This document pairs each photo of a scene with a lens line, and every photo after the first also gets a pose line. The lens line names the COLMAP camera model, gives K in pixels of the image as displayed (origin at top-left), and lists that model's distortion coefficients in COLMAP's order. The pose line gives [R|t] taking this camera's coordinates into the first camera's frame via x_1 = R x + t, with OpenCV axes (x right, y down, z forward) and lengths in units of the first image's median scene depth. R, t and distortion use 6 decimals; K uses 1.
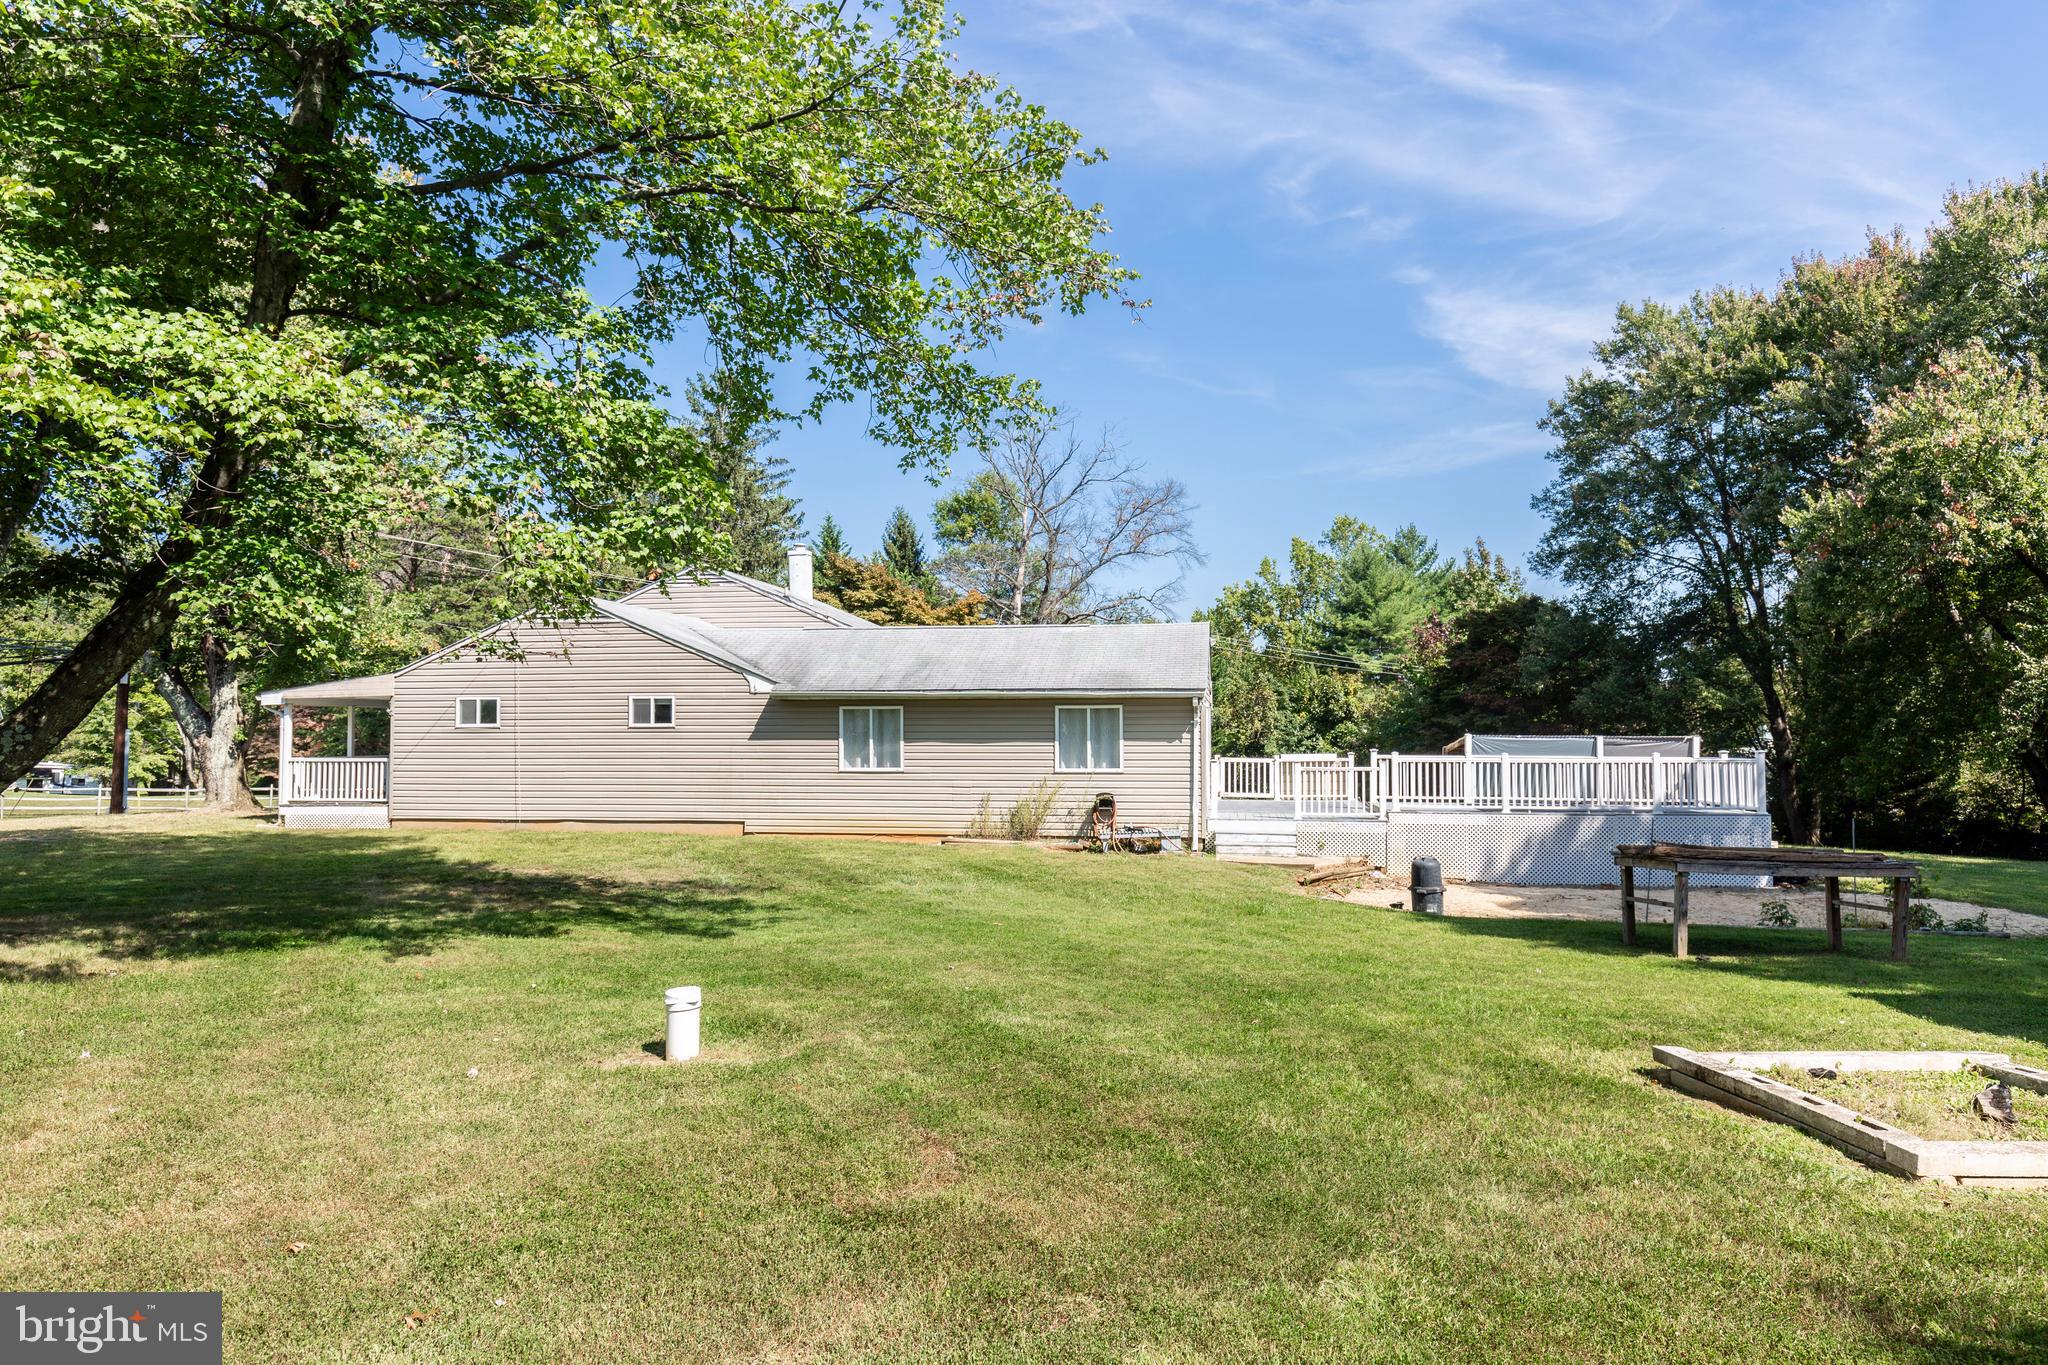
lens RADIAL K [[1263.1, 0, 1029.5], [0, 1263.1, 679.6], [0, 0, 1]] dist [0.010247, -0.004433]
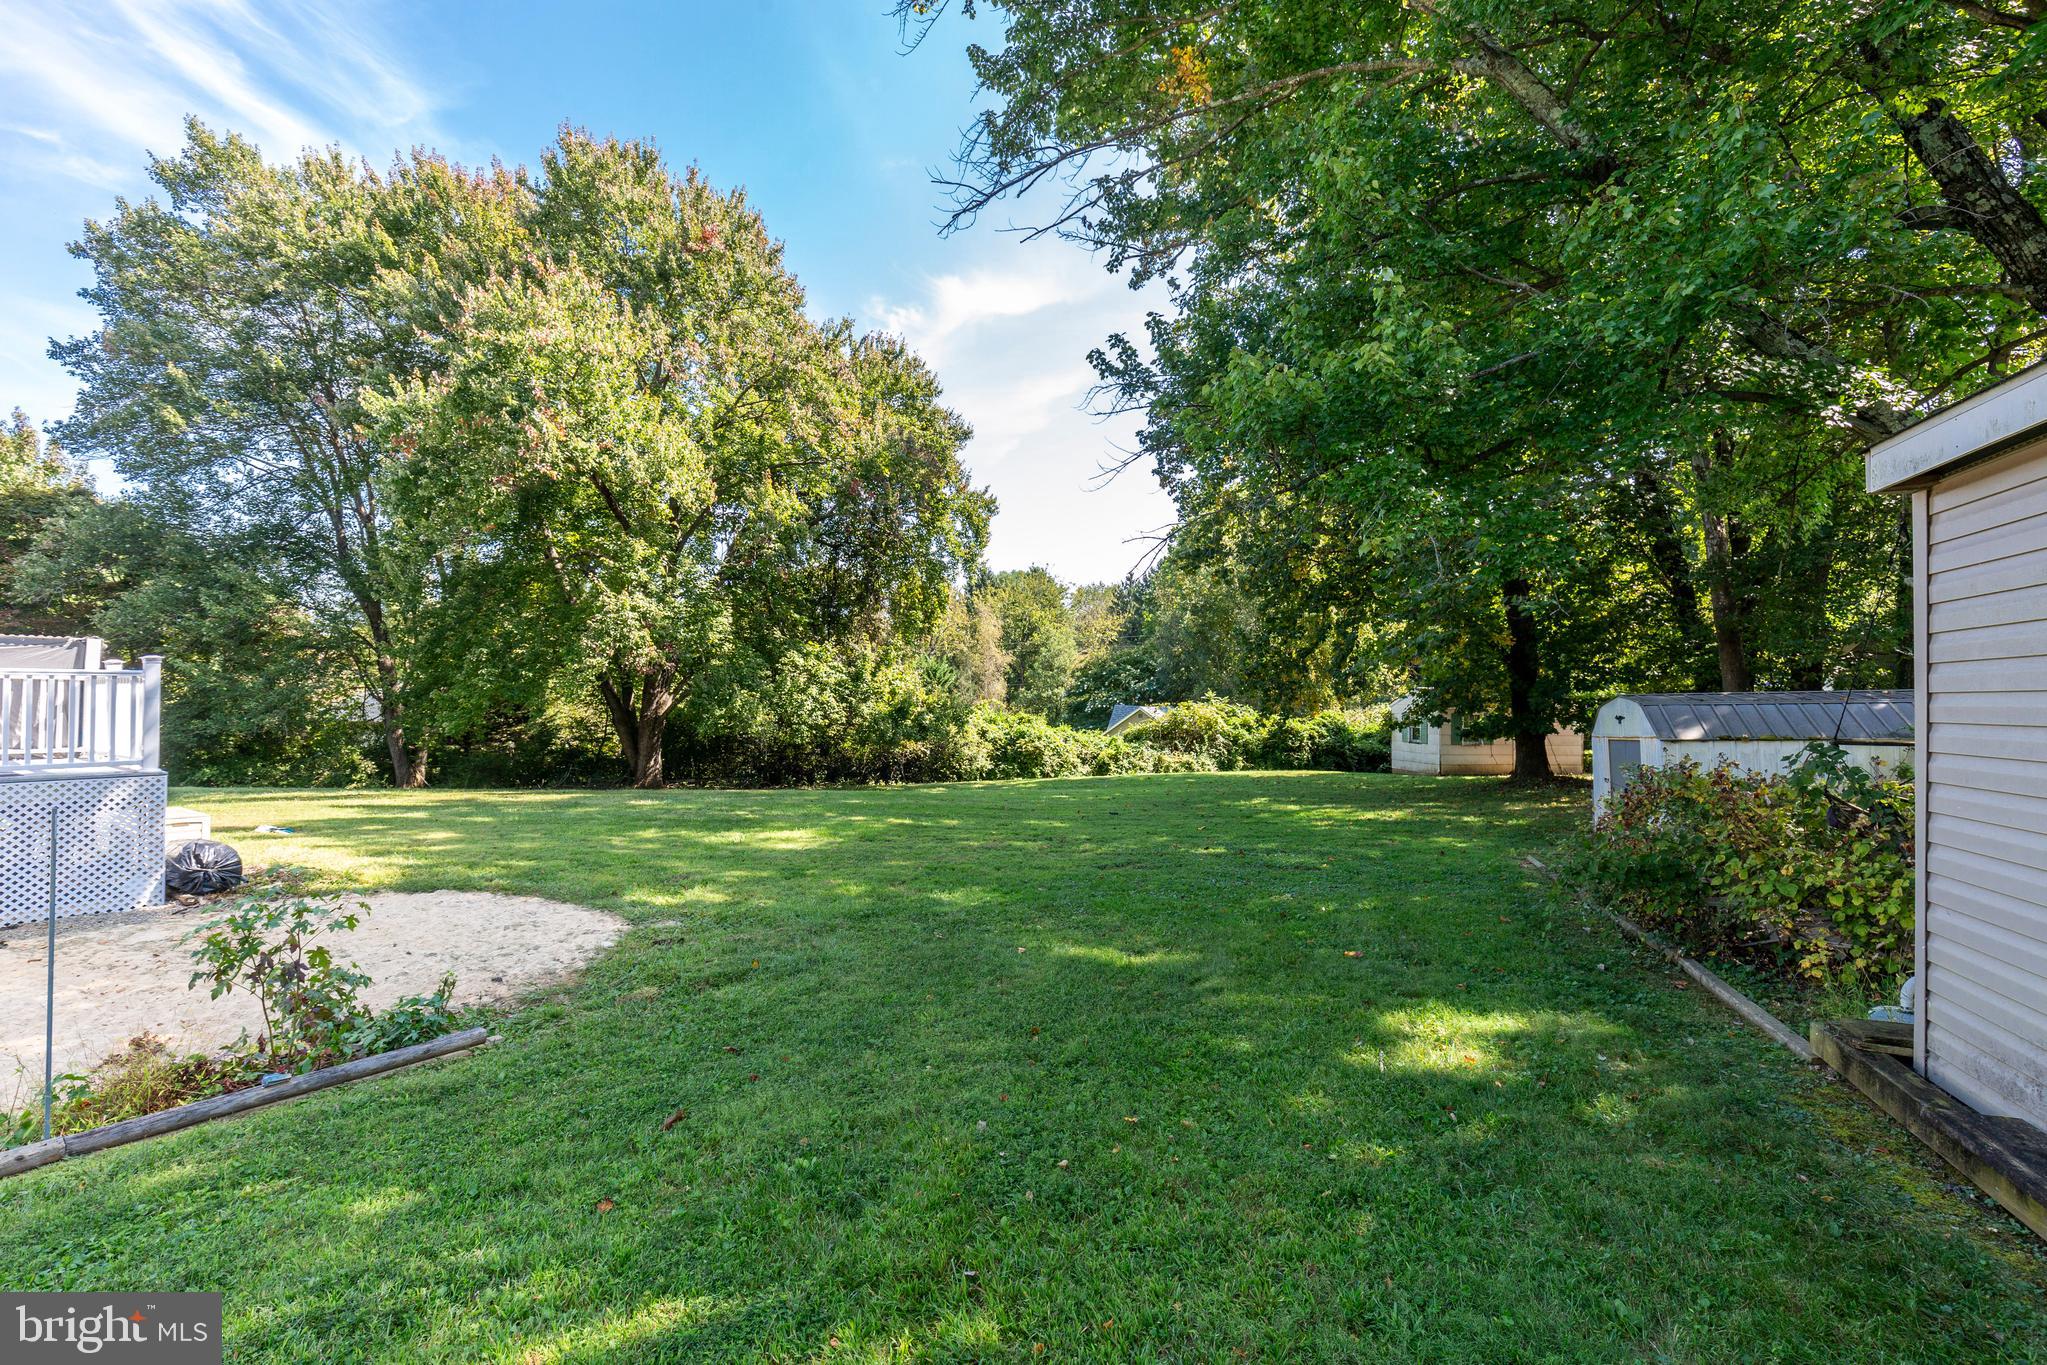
lens RADIAL K [[914.6, 0, 1027.4], [0, 914.6, 694.0], [0, 0, 1]] dist [0.001075, 0.001337]
pose [[0.466934, 0.012037, 0.884210, 0.279772], [-0.056158, 0.998293, 0.016066, 0.032047], [-0.882507, -0.057157, 0.466813, 0.336561]]
